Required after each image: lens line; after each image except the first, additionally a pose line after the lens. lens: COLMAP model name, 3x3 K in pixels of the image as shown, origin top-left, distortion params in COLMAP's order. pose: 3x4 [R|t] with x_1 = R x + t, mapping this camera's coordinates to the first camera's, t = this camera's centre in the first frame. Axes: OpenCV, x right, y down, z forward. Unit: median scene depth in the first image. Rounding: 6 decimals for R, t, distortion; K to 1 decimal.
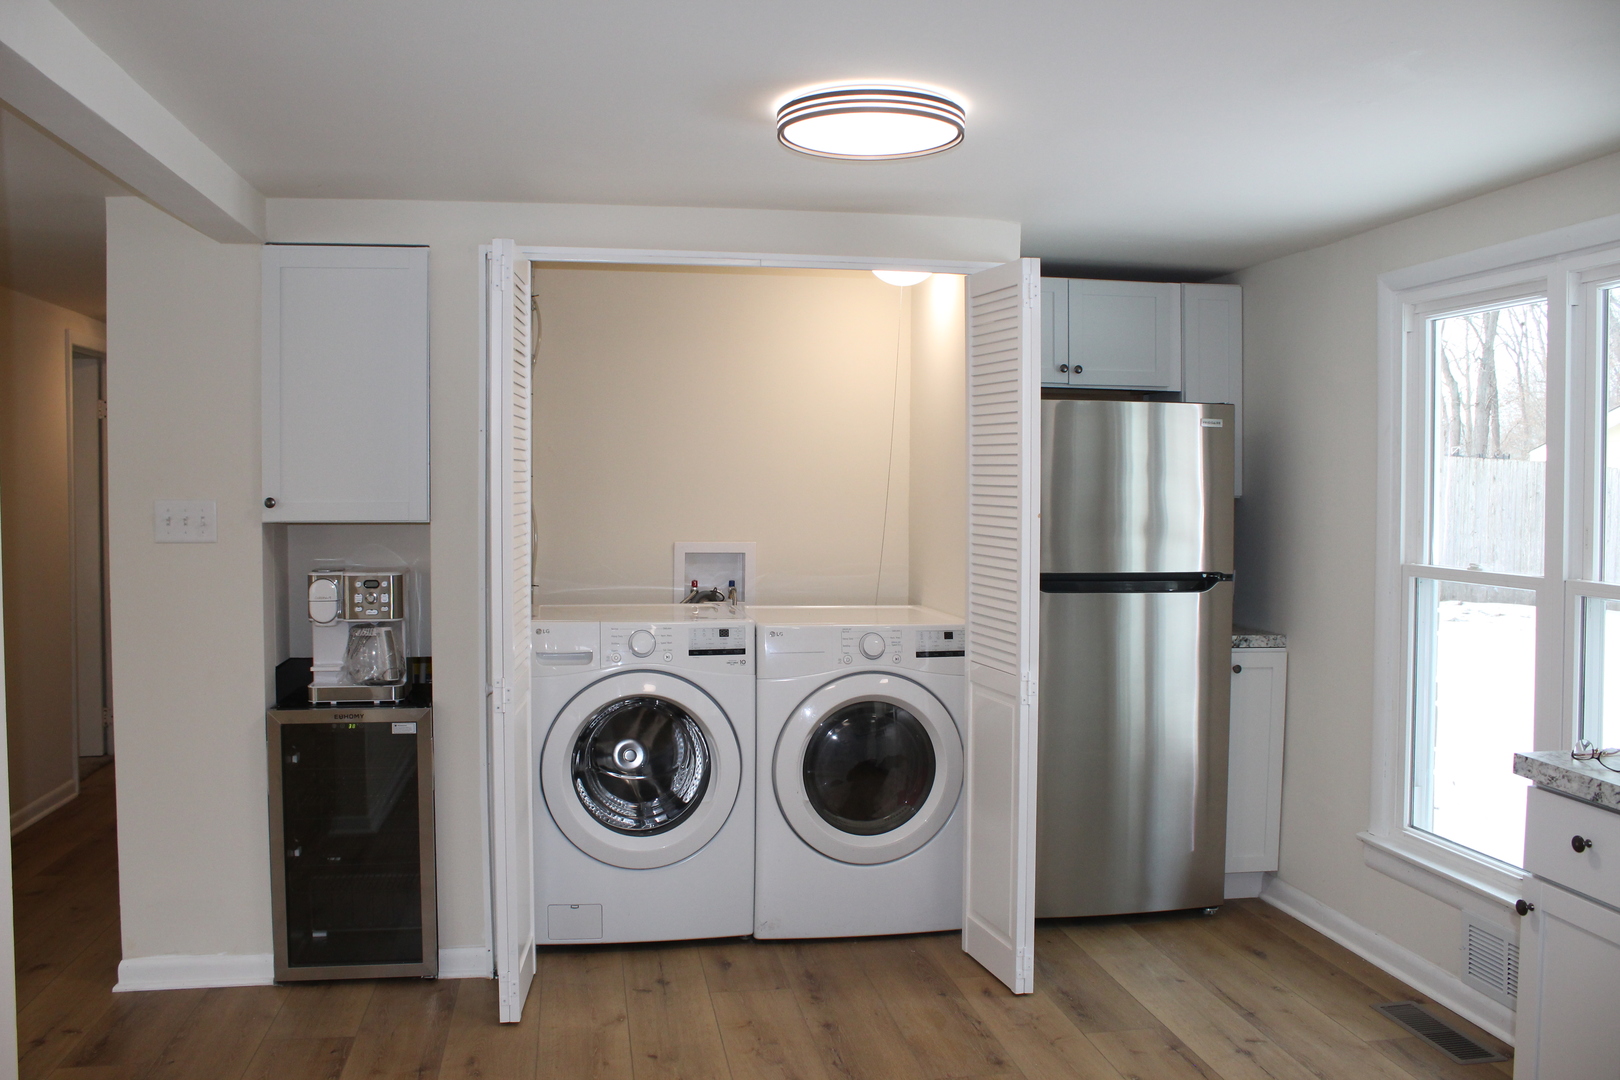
lens RADIAL K [[1356.7, 0, 796.2], [0, 1356.7, 529.1], [0, 0, 1]] dist [-0.154112, 0.139675]
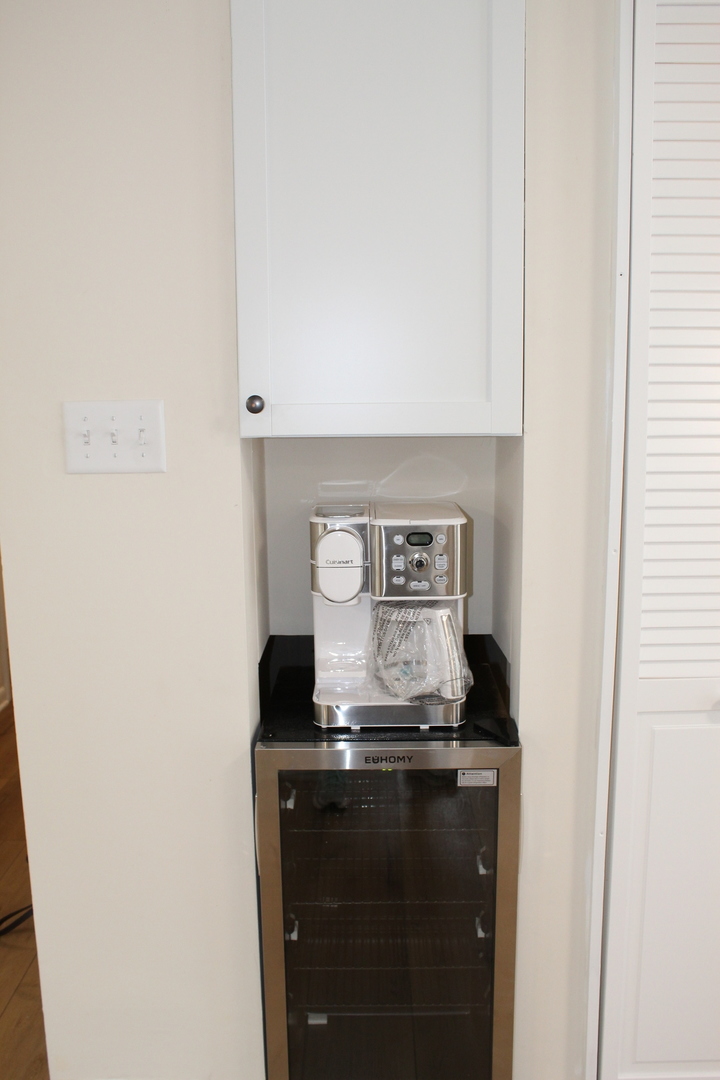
lens RADIAL K [[986.7, 0, 360.0], [0, 986.7, 540.0], [0, 0, 1]] dist [-0.125376, -0.001129]
pose [[0.985242, 0.016265, -0.170391, -0.267499], [0.006139, 0.991476, 0.130143, -0.016014], [0.171055, -0.129269, 0.976744, 0.560999]]
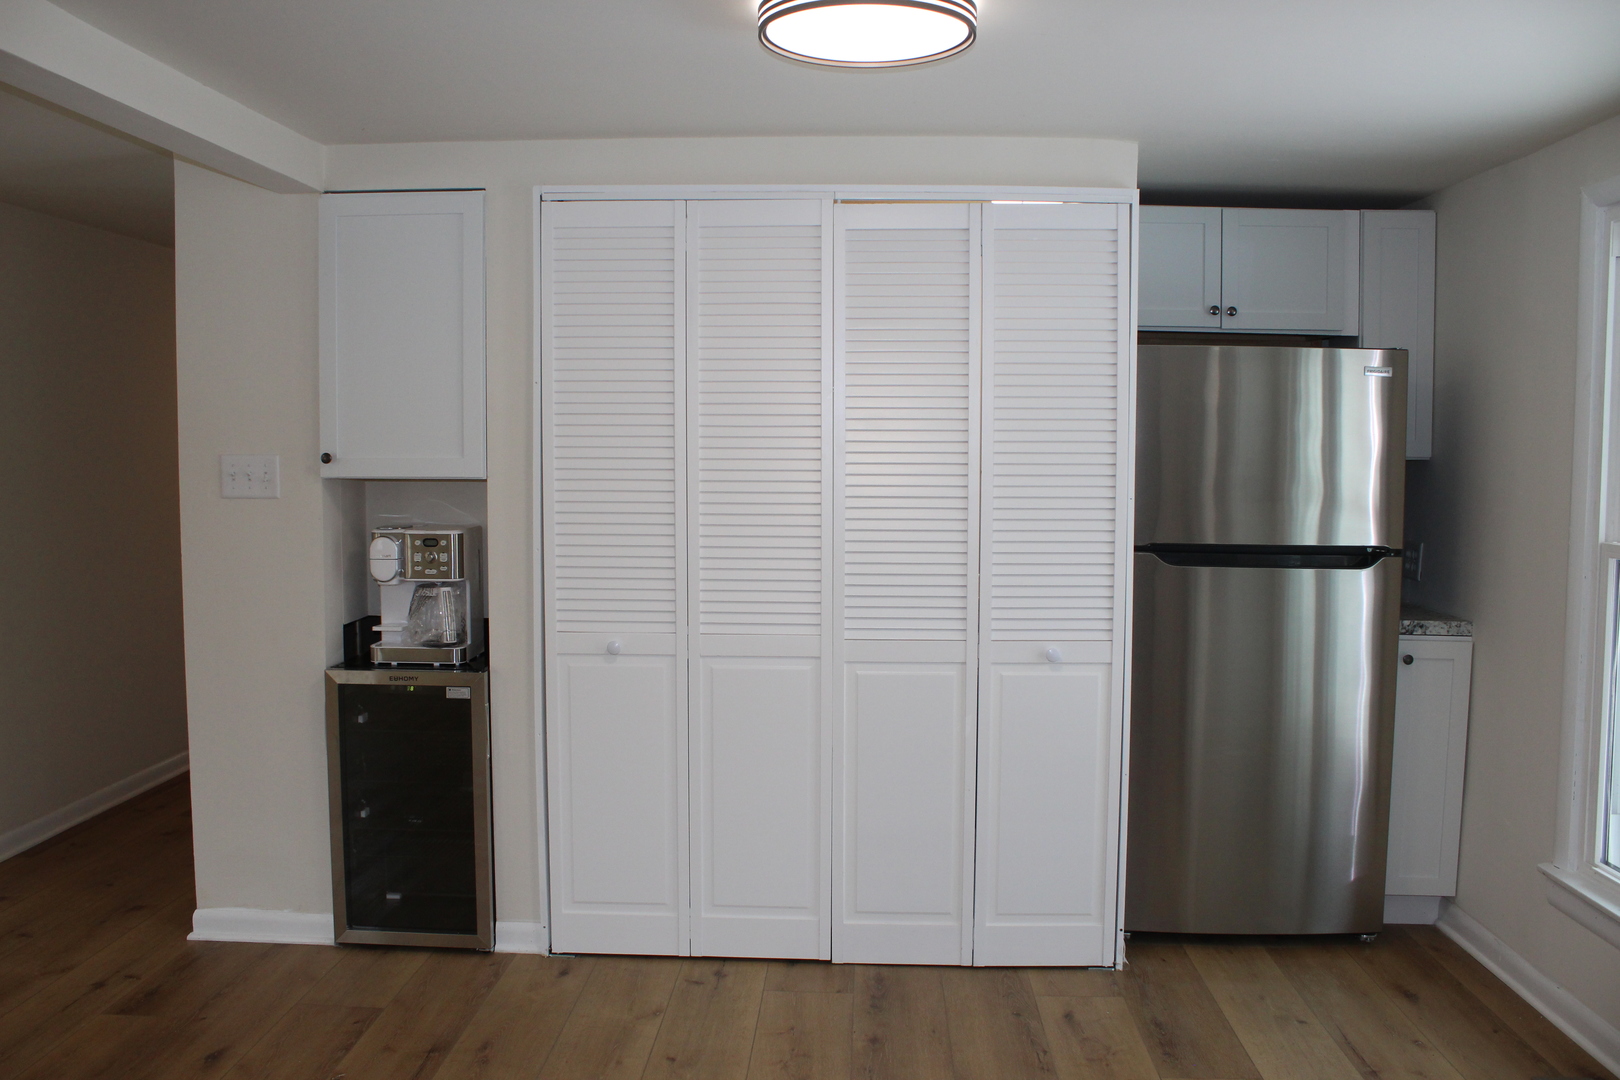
lens RADIAL K [[1356.7, 0, 796.2], [0, 1356.7, 529.1], [0, 0, 1]] dist [-0.154112, 0.139675]
pose [[0.977519, 0.017133, -0.210148, 0.143366], [-0.010172, 0.999365, 0.034159, -0.004470], [0.210600, -0.031254, 0.977073, 0.107490]]
